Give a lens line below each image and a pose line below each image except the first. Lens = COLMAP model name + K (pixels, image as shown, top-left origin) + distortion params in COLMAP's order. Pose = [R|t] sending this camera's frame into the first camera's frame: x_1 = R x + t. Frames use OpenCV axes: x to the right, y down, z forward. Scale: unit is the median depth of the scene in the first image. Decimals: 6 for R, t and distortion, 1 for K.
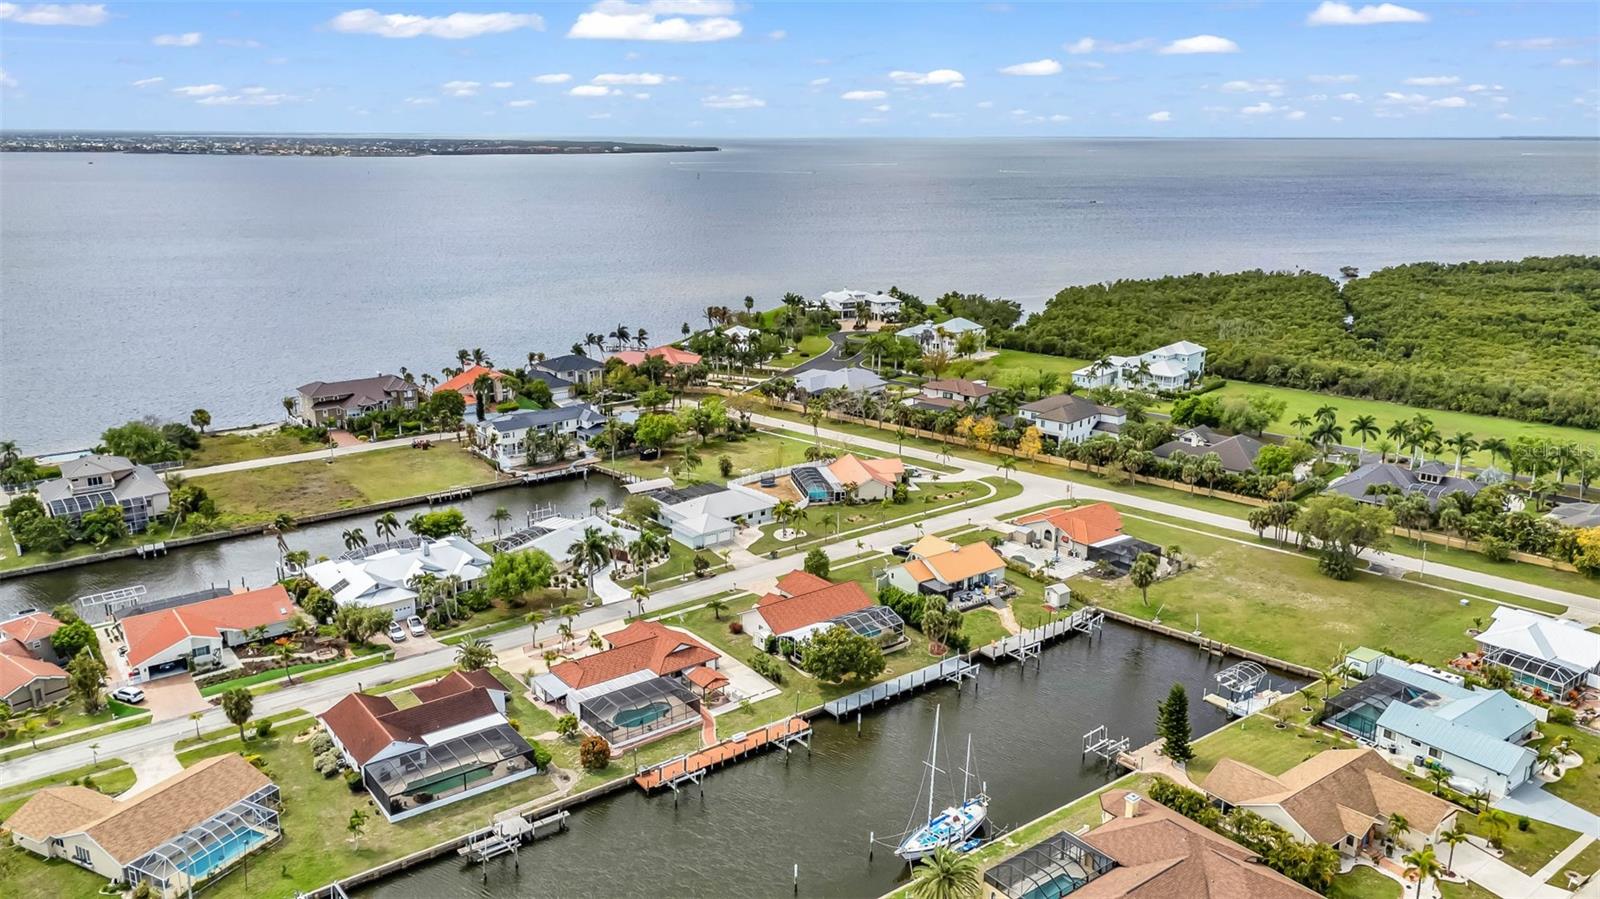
lens RADIAL K [[1179.5, 0, 800.9], [0, 1179.5, 438.5], [0, 0, 1]] dist [0.073361, -0.064736]
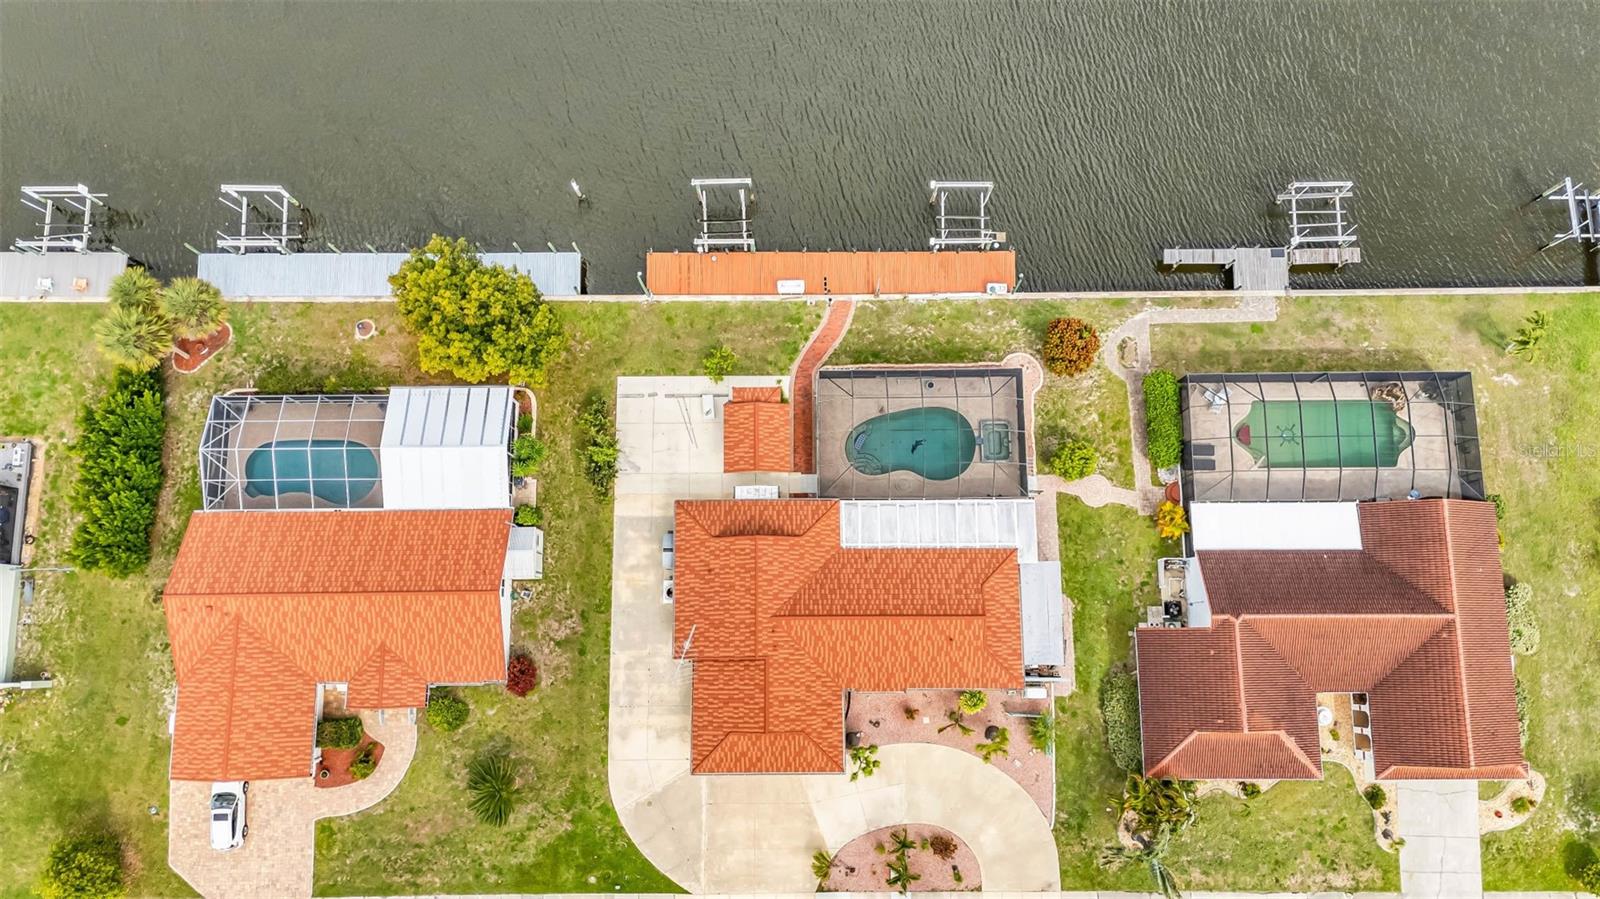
lens RADIAL K [[1175.6, 0, 800.0], [0, 1175.6, 448.5], [0, 0, 1]] dist [0.075092, -0.066688]
pose [[-0.799315, -0.592753, 0.098692, -0.103206], [0.152628, -0.041414, 0.987416, -0.179826], [-0.581206, 0.804319, 0.123574, 0.688709]]
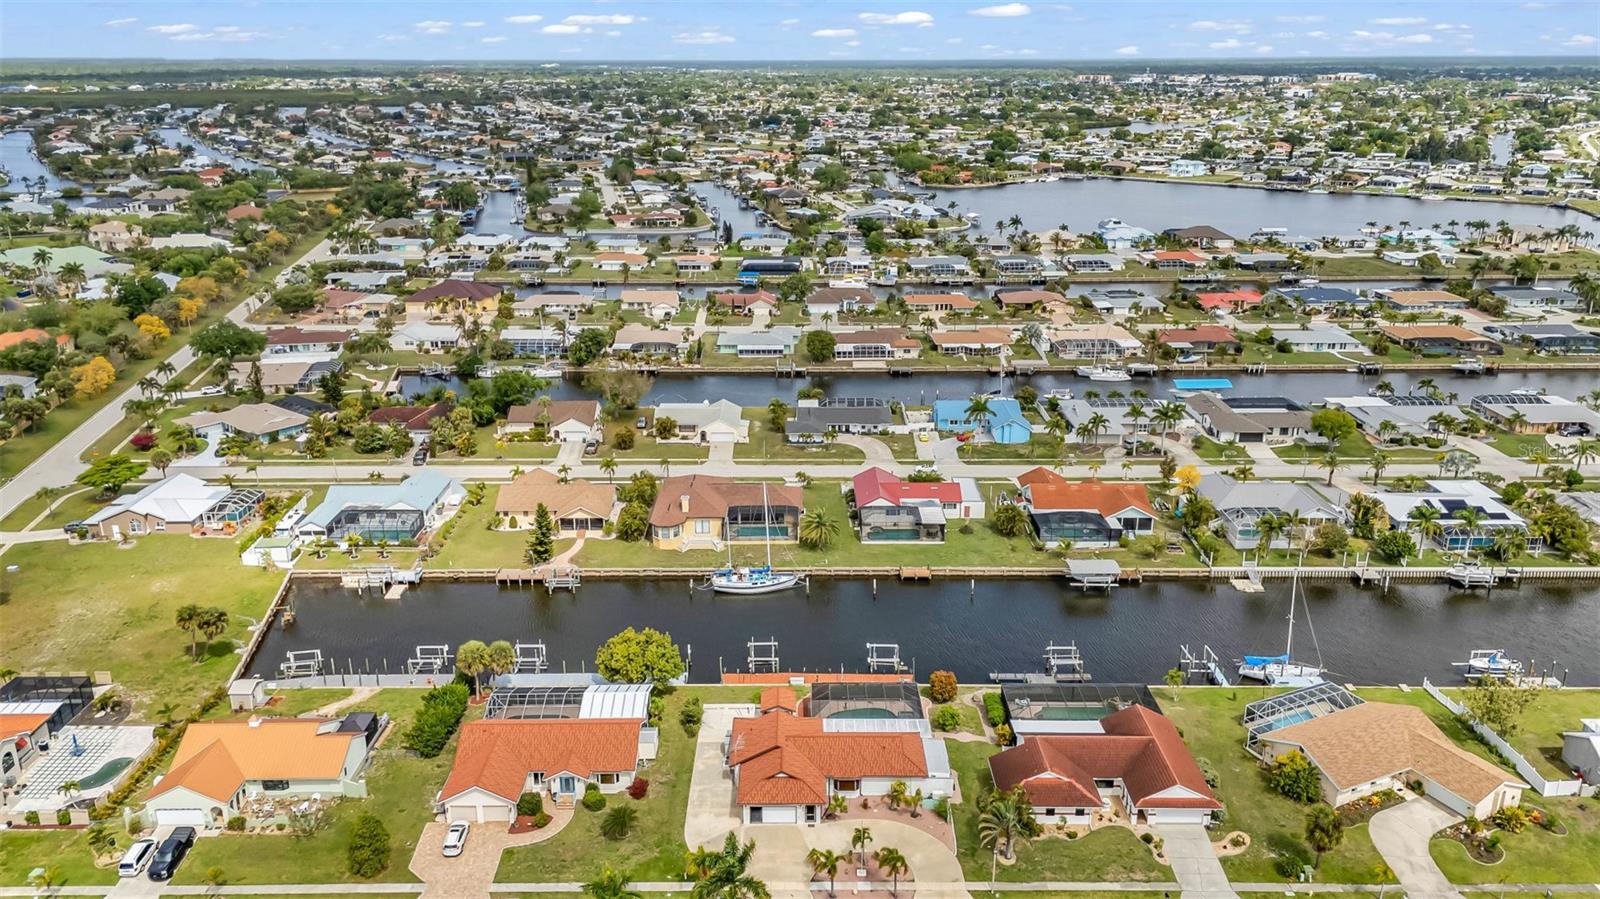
lens RADIAL K [[1173.2, 0, 800.0], [0, 1173.2, 449.5], [0, 0, 1]] dist [0.084041, -0.090457]
pose [[-0.795312, -0.192470, 0.574834, -0.404292], [0.153152, 0.853700, 0.497735, -0.279580], [-0.586535, 0.483891, -0.649481, 1.072014]]
